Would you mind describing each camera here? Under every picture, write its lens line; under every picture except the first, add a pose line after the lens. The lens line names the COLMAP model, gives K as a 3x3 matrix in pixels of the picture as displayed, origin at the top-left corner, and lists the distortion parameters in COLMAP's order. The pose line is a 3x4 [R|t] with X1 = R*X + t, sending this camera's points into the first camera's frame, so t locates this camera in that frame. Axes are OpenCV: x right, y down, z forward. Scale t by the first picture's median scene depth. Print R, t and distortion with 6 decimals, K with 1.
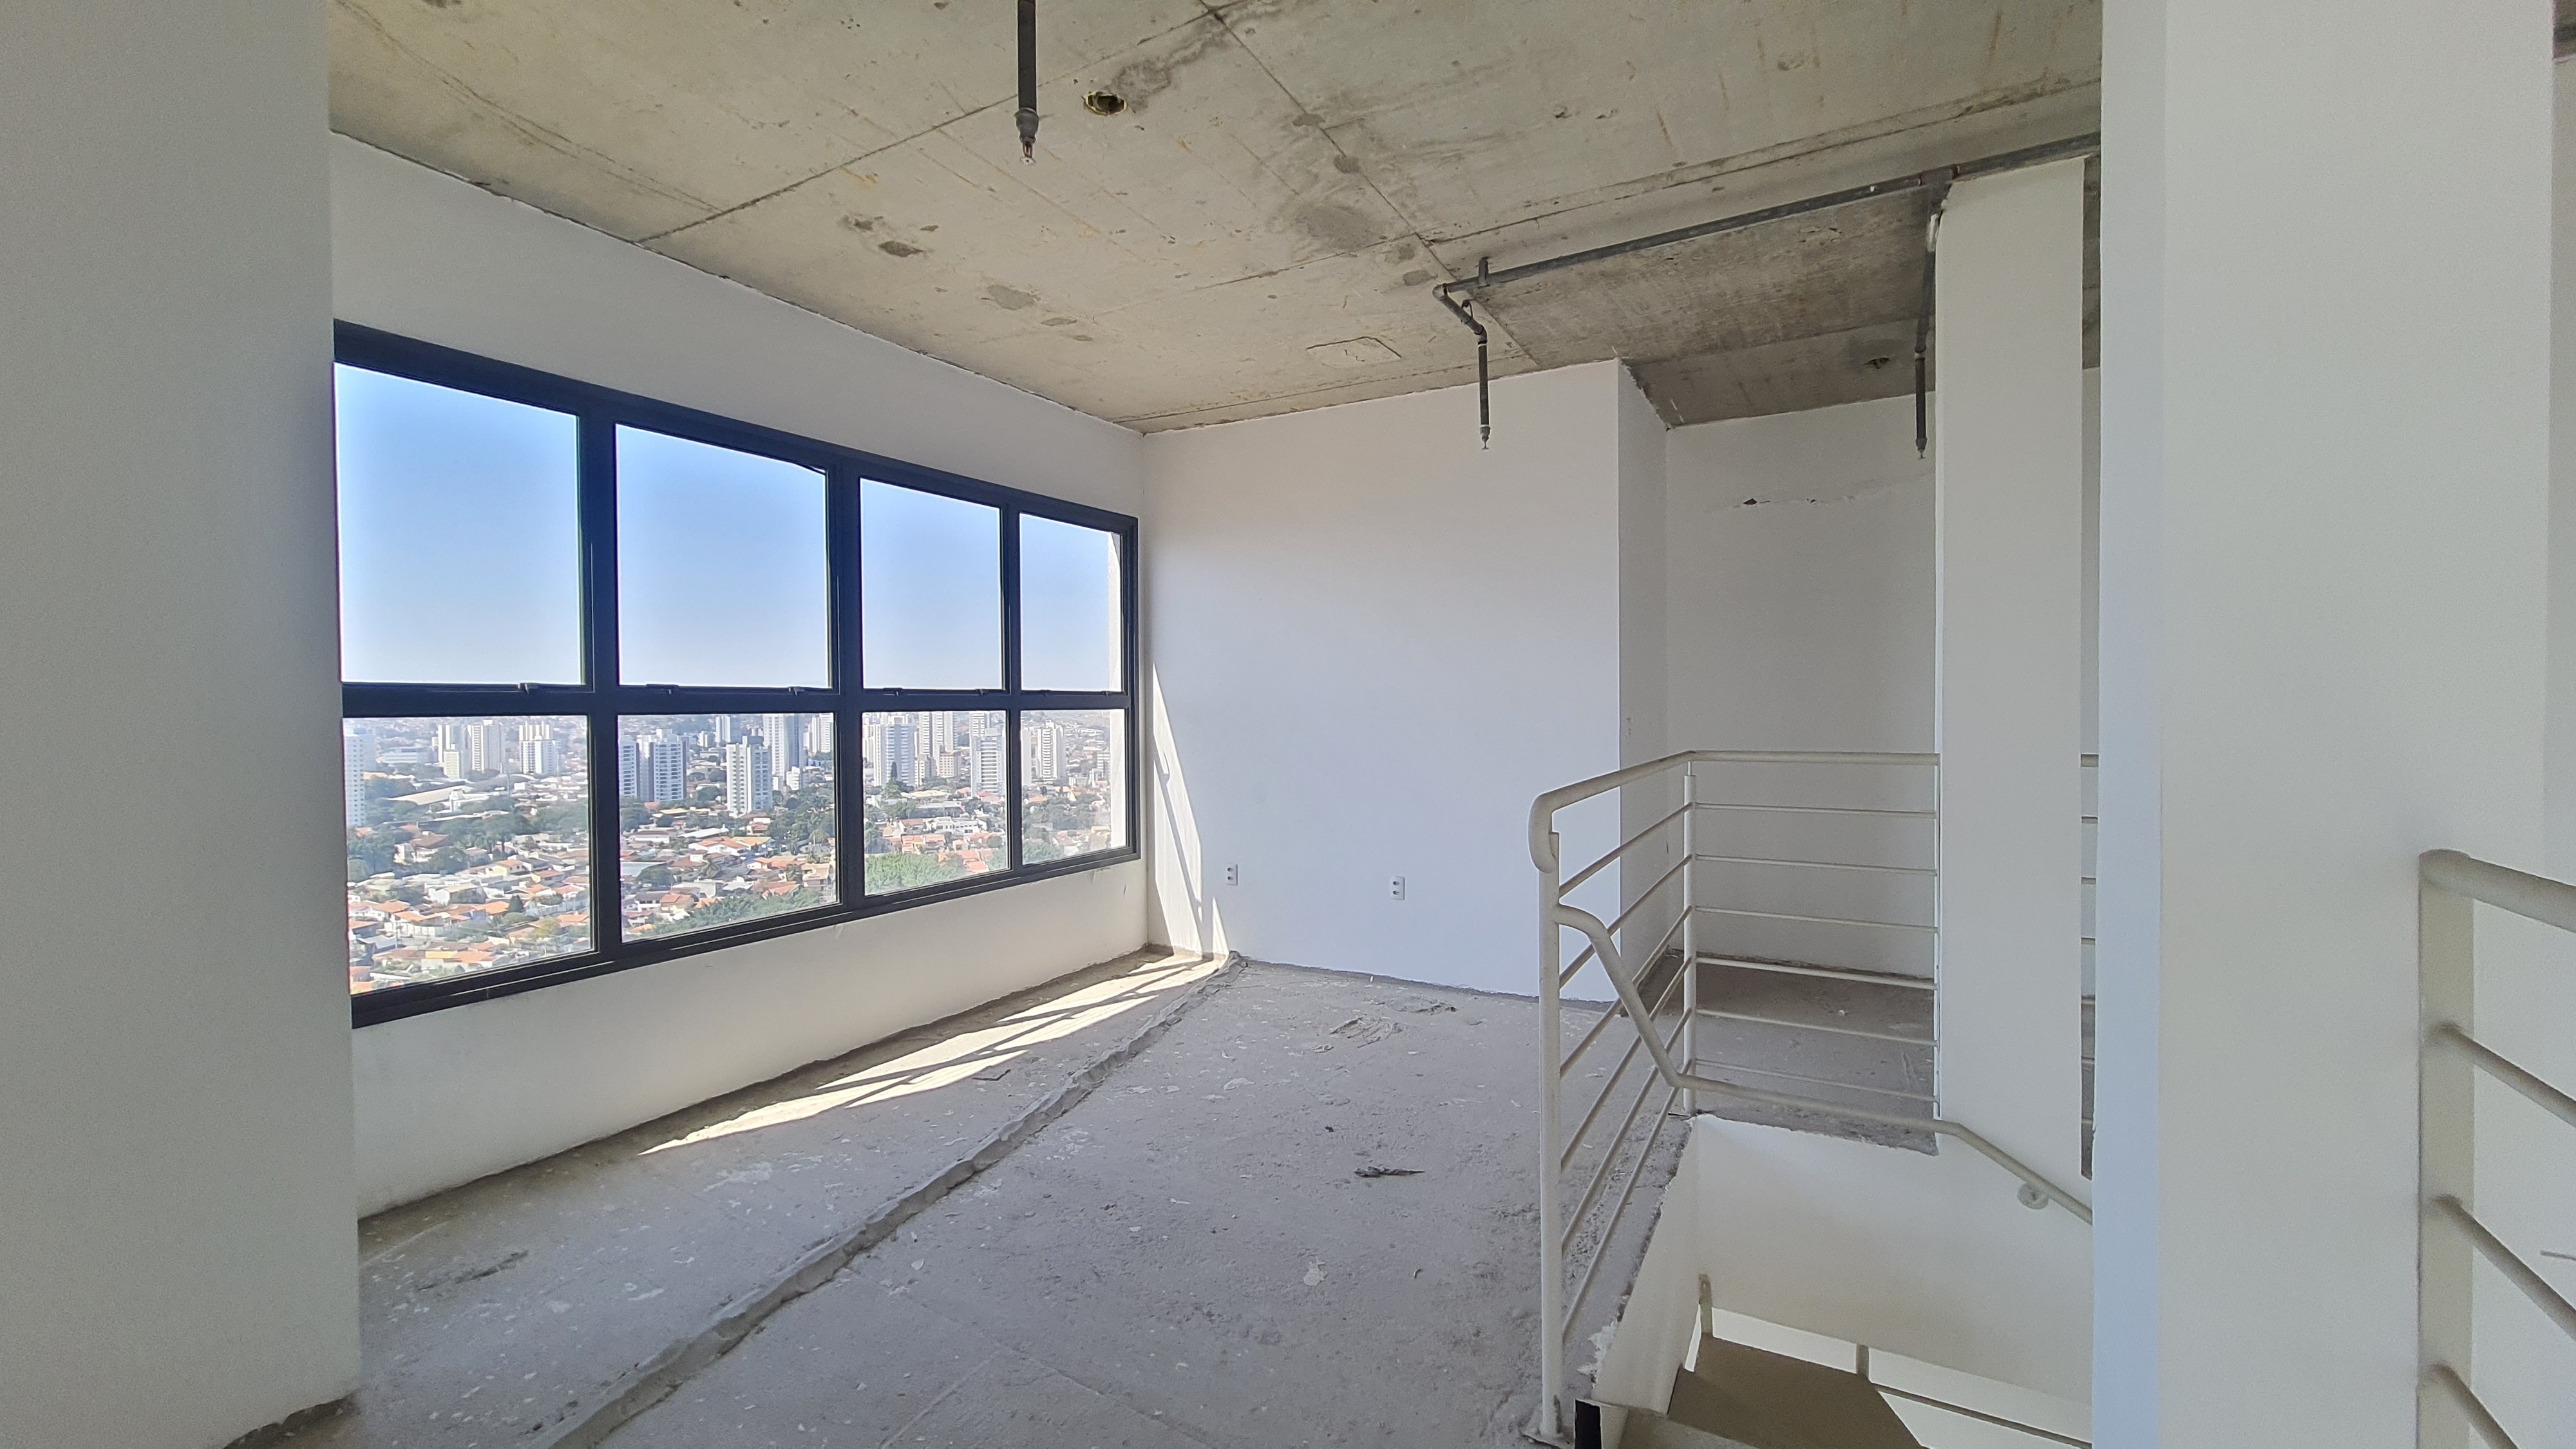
lens RADIAL K [[1016.2, 0, 1288.0], [0, 1016.2, 724.5], [0, 0, 1]] dist [0.001397, -0.000374]
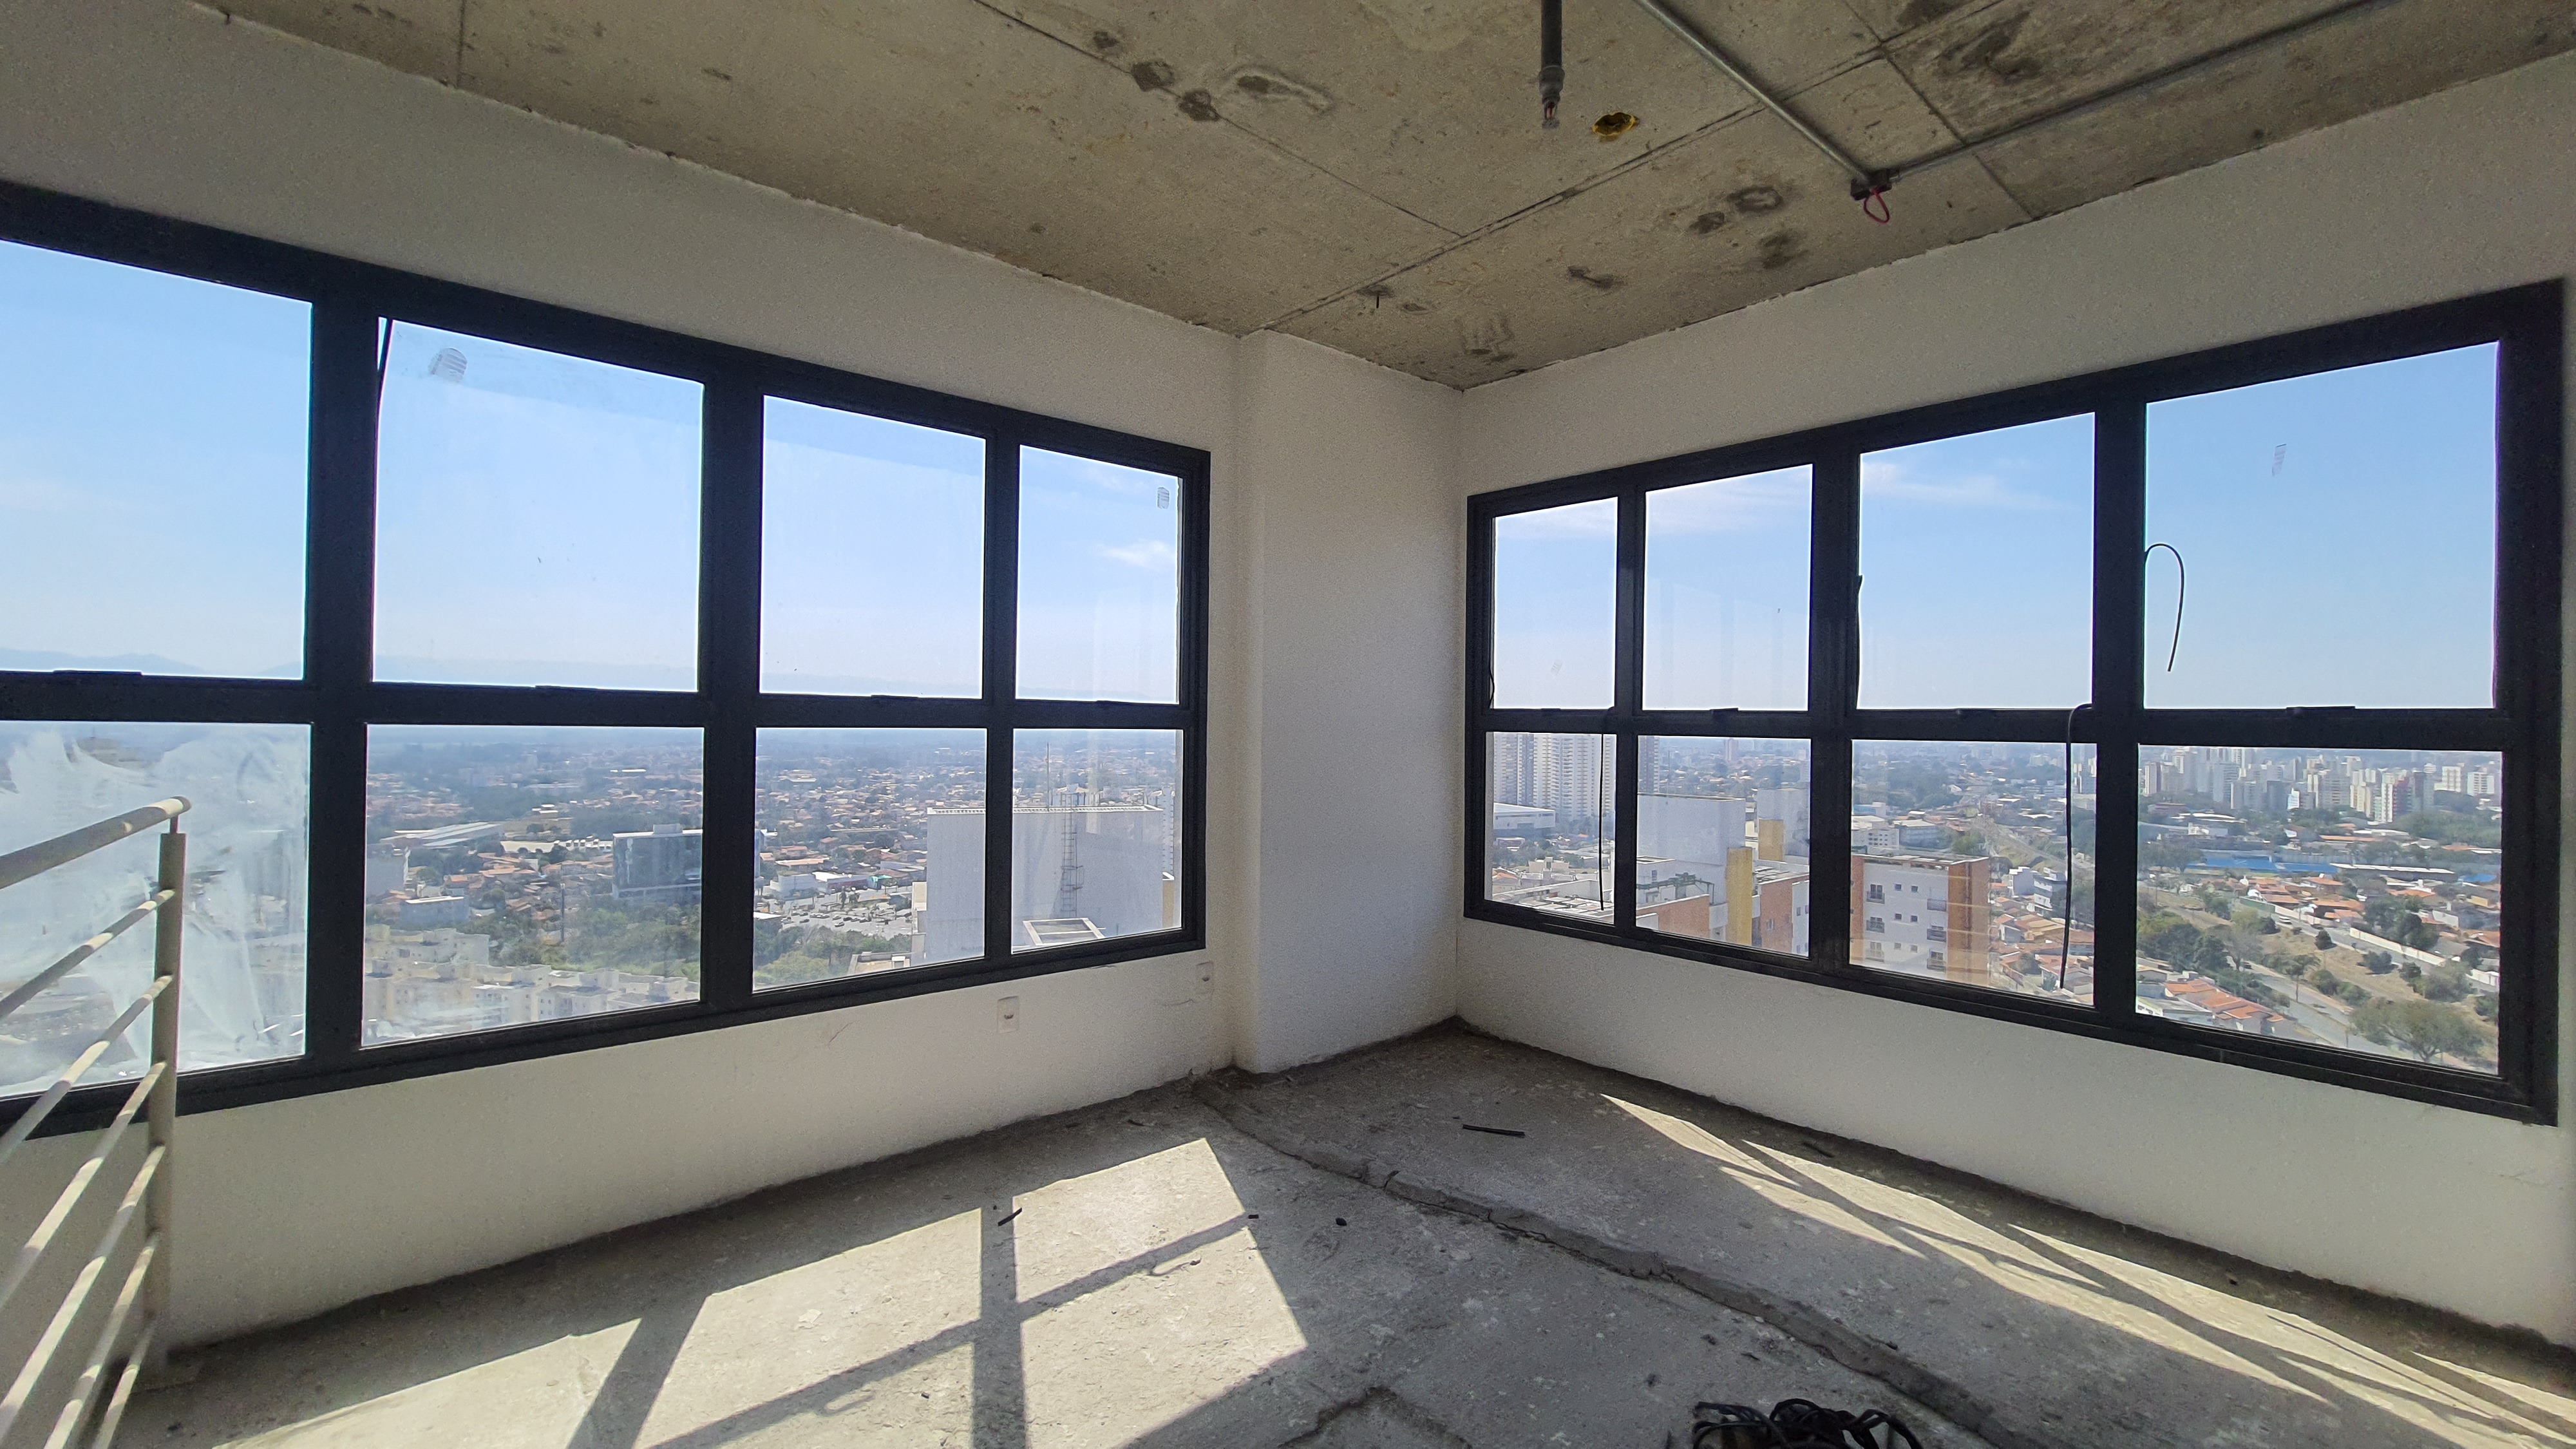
lens RADIAL K [[1016.2, 0, 1288.0], [0, 1016.2, 724.5], [0, 0, 1]] dist [0.001397, -0.000374]
pose [[-0.405717, -0.001046, -0.913998, 0.553945], [-0.026534, 0.999591, 0.010635, -0.022167], [0.913614, 0.028567, -0.405579, 0.970222]]
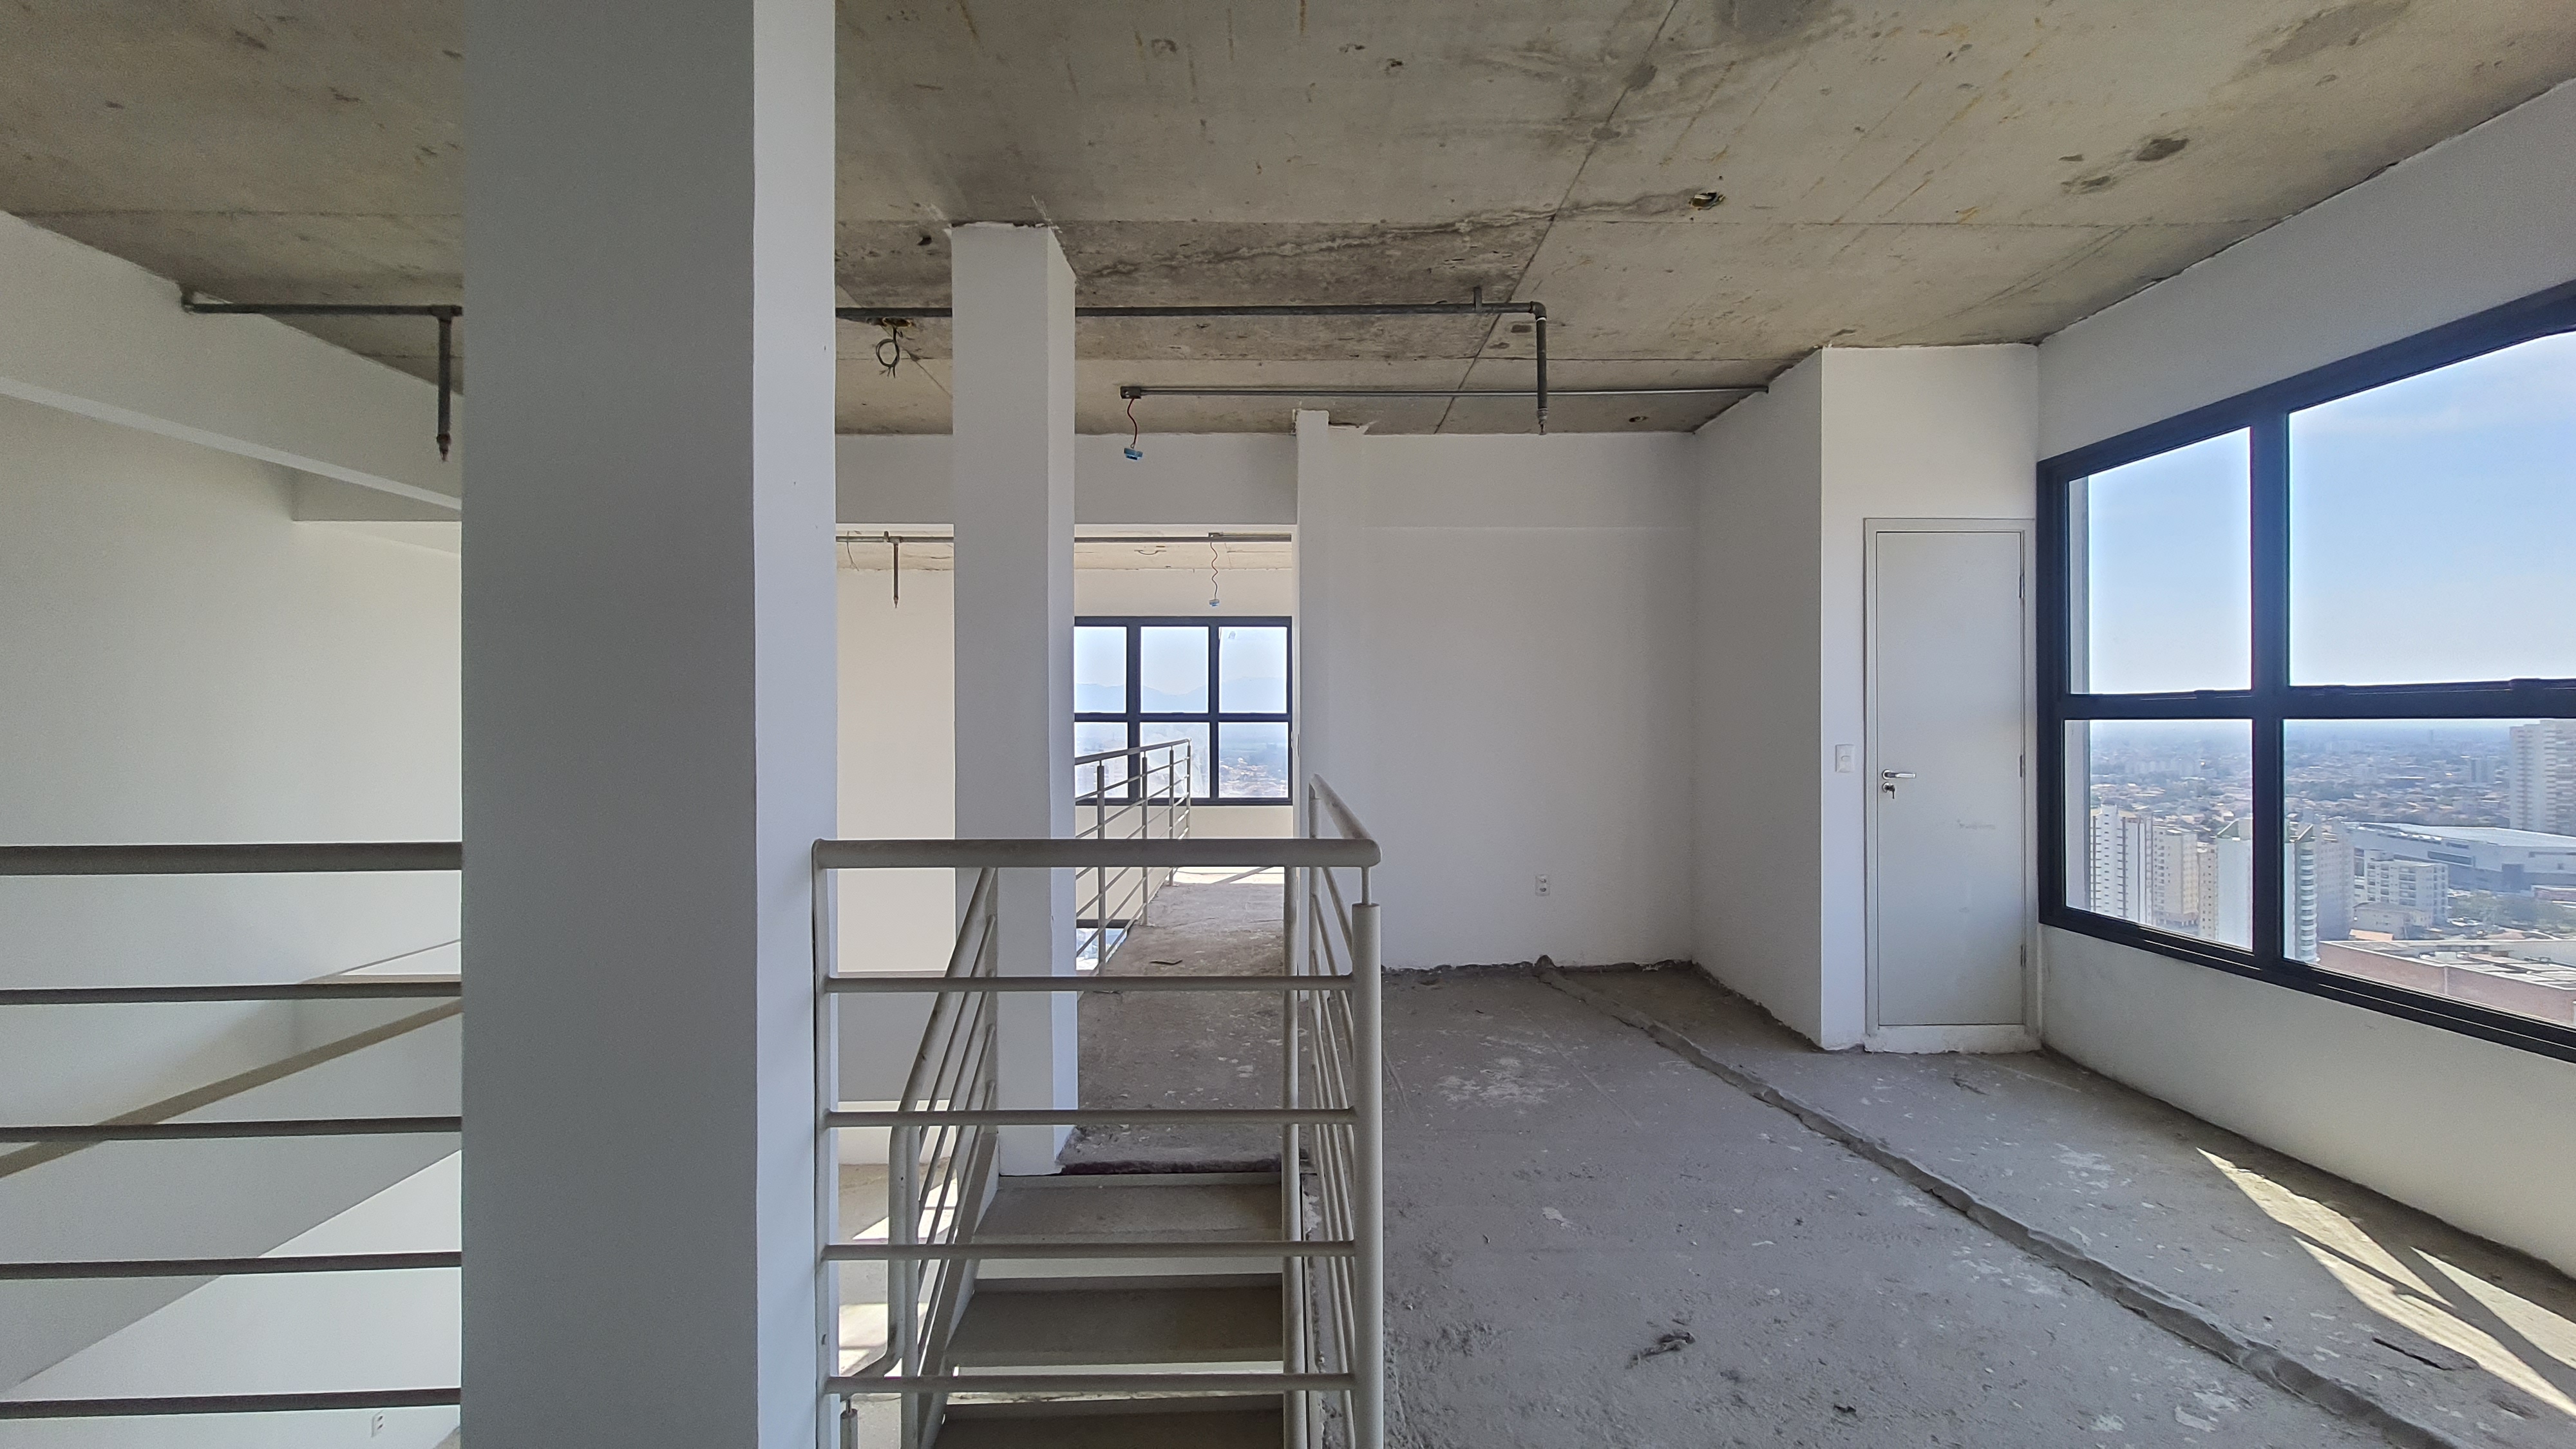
lens RADIAL K [[1016.2, 0, 1288.0], [0, 1016.2, 724.5], [0, 0, 1]] dist [0.001397, -0.000374]
pose [[-0.866730, 0.013015, -0.498609, 0.677118], [0.004755, 0.999830, 0.017833, -0.027658], [0.498756, 0.013086, -0.866644, 1.460331]]
